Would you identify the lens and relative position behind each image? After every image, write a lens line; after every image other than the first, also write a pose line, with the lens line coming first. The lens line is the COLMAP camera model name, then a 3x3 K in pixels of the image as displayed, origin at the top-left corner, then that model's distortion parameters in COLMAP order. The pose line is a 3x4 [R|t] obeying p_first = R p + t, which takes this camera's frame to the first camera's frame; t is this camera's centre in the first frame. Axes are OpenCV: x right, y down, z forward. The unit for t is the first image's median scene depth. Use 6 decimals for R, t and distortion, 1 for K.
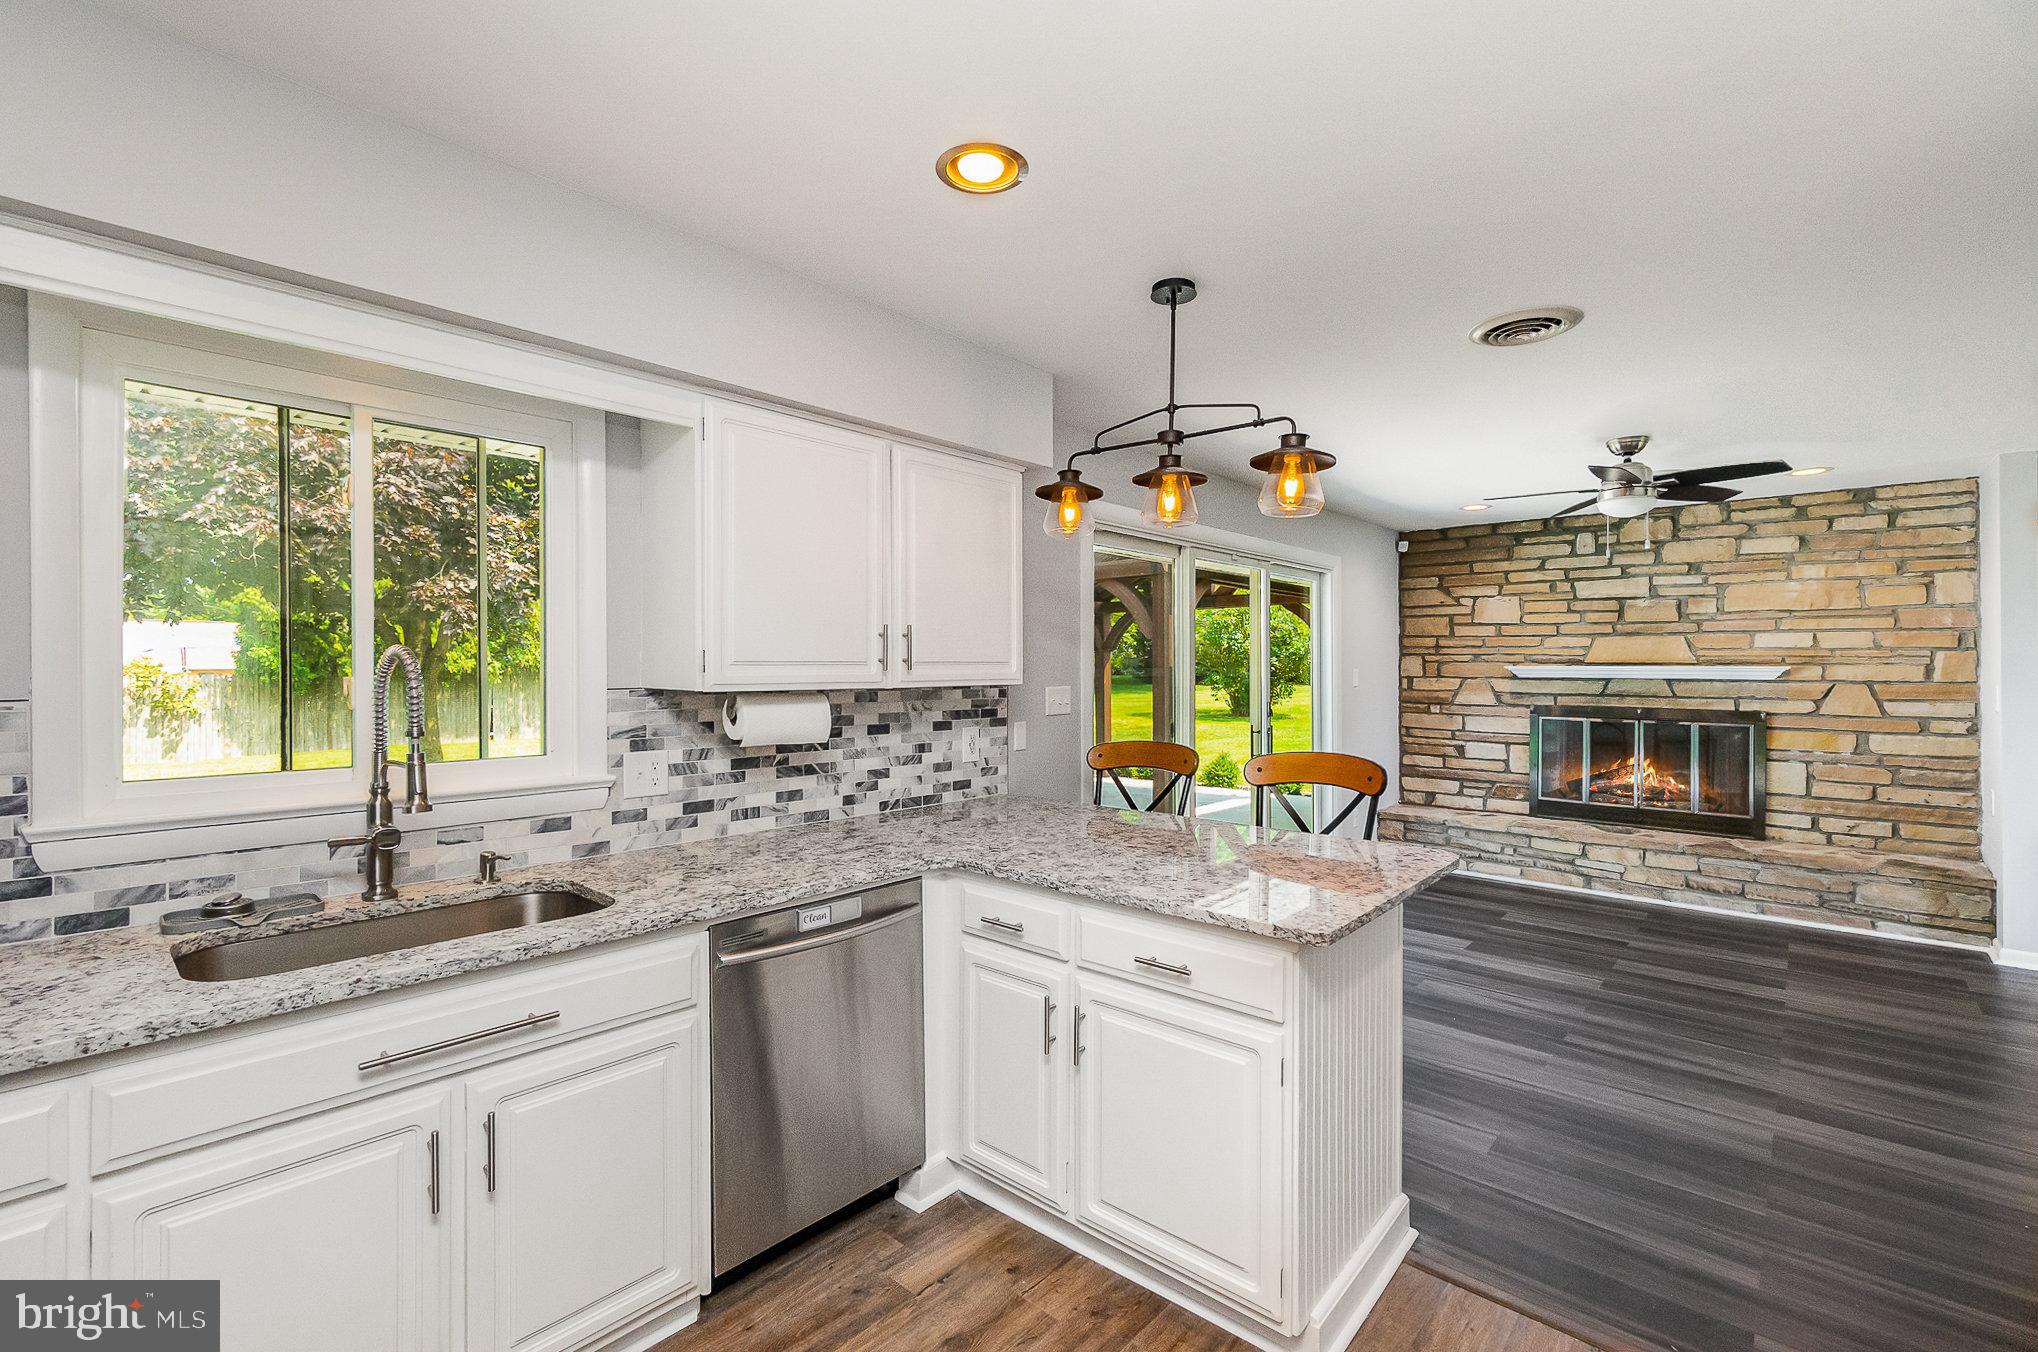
lens RADIAL K [[891.8, 0, 1018.9], [0, 891.8, 669.6], [0, 0, 1]] dist [0.000617, -0.000153]
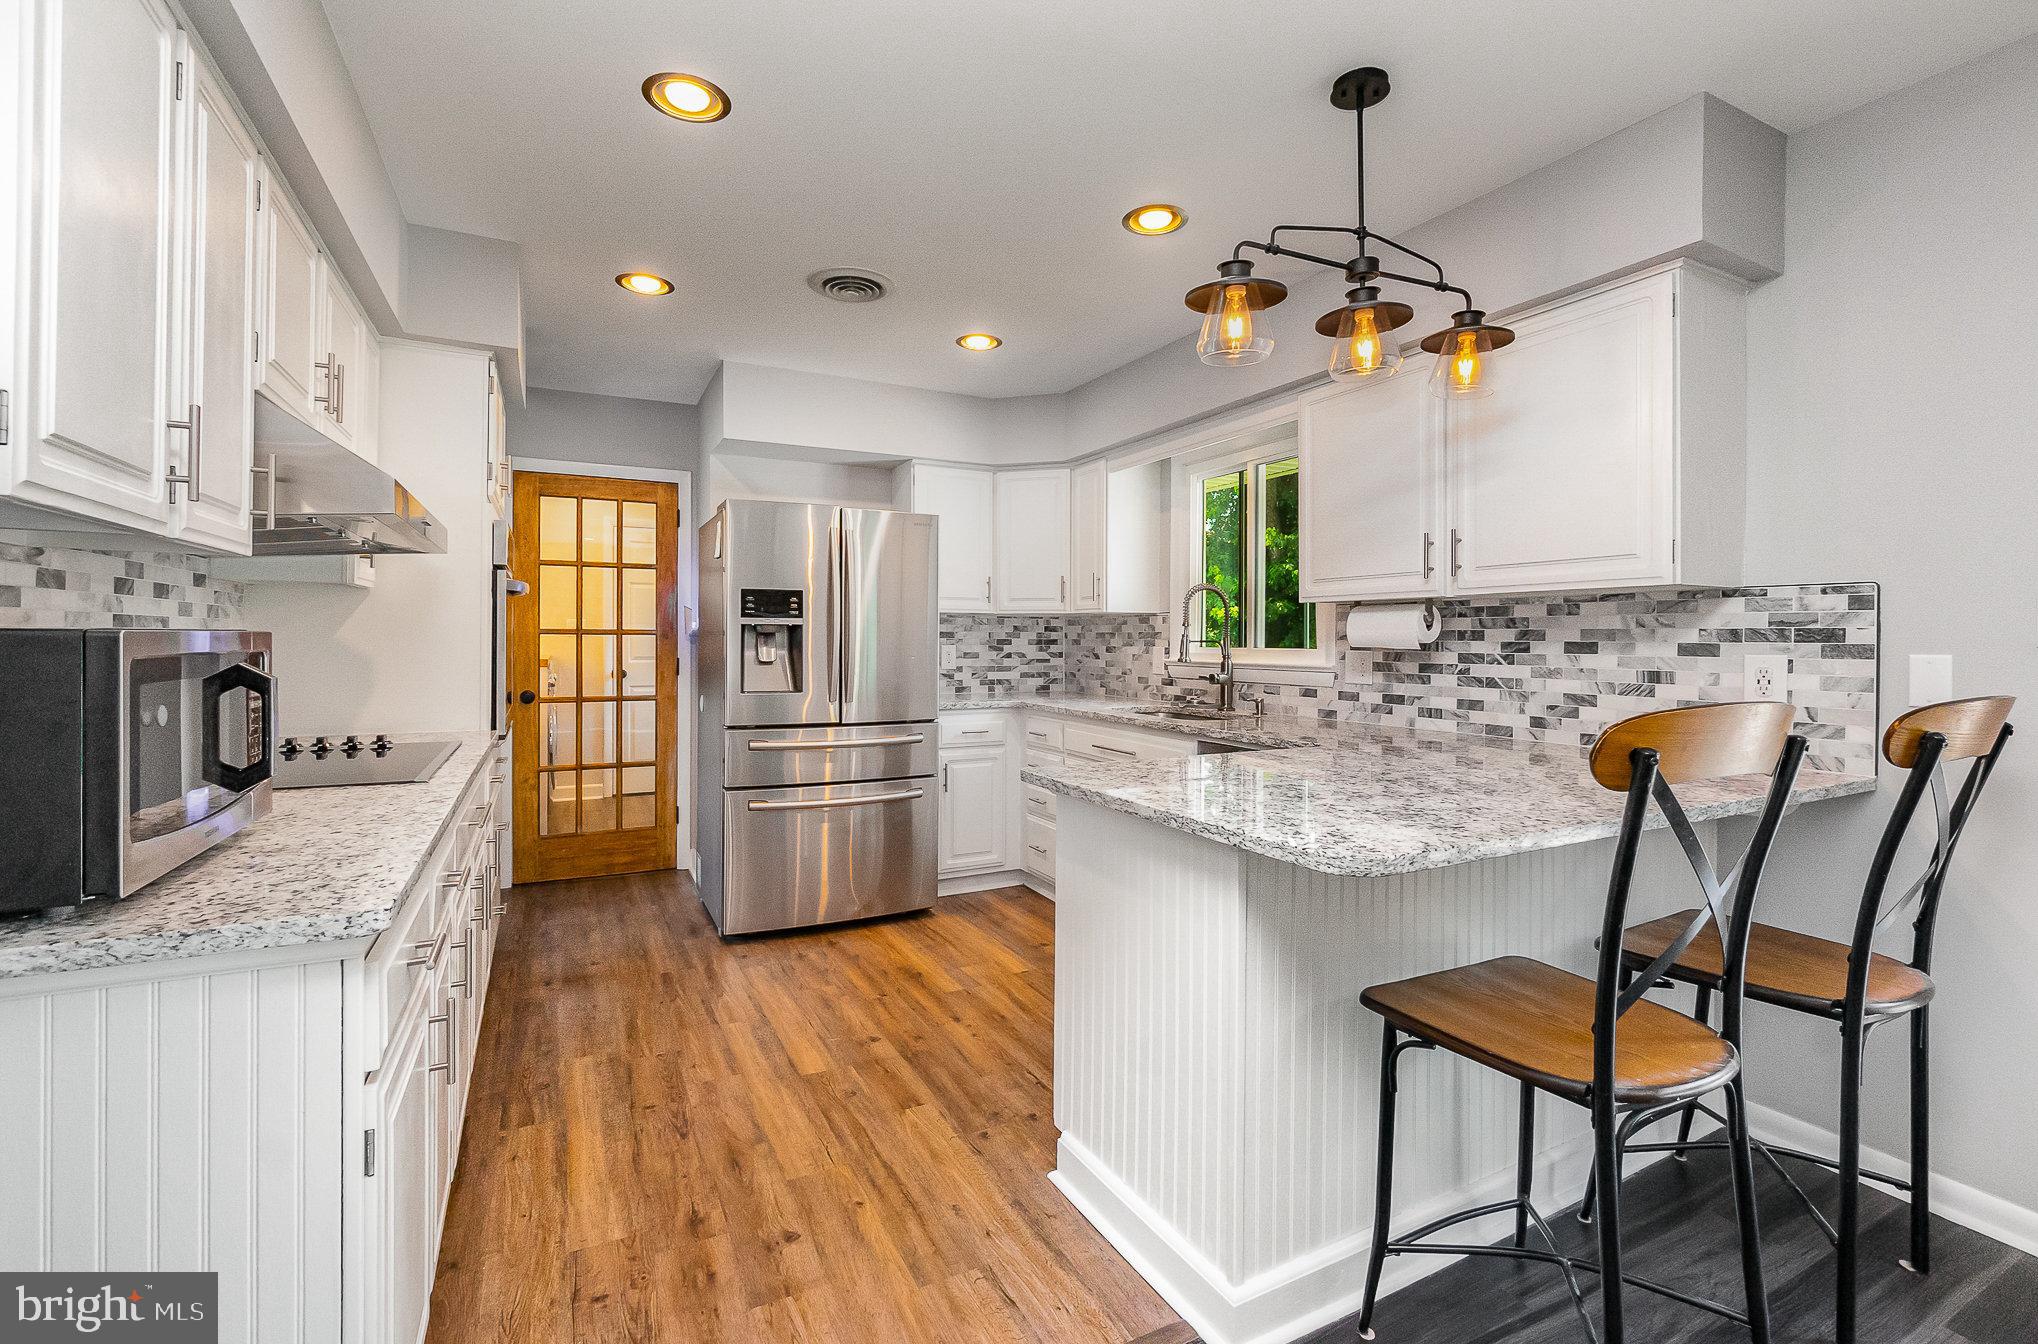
lens RADIAL K [[919.5, 0, 1022.9], [0, 919.5, 650.9], [0, 0, 1]] dist [-0.000239, -0.000020]
pose [[-0.351817, 0.009210, -0.936024, 0.909363], [-0.006320, 0.999905, 0.012214, 0.067165], [0.936048, 0.010212, -0.351725, 0.867564]]
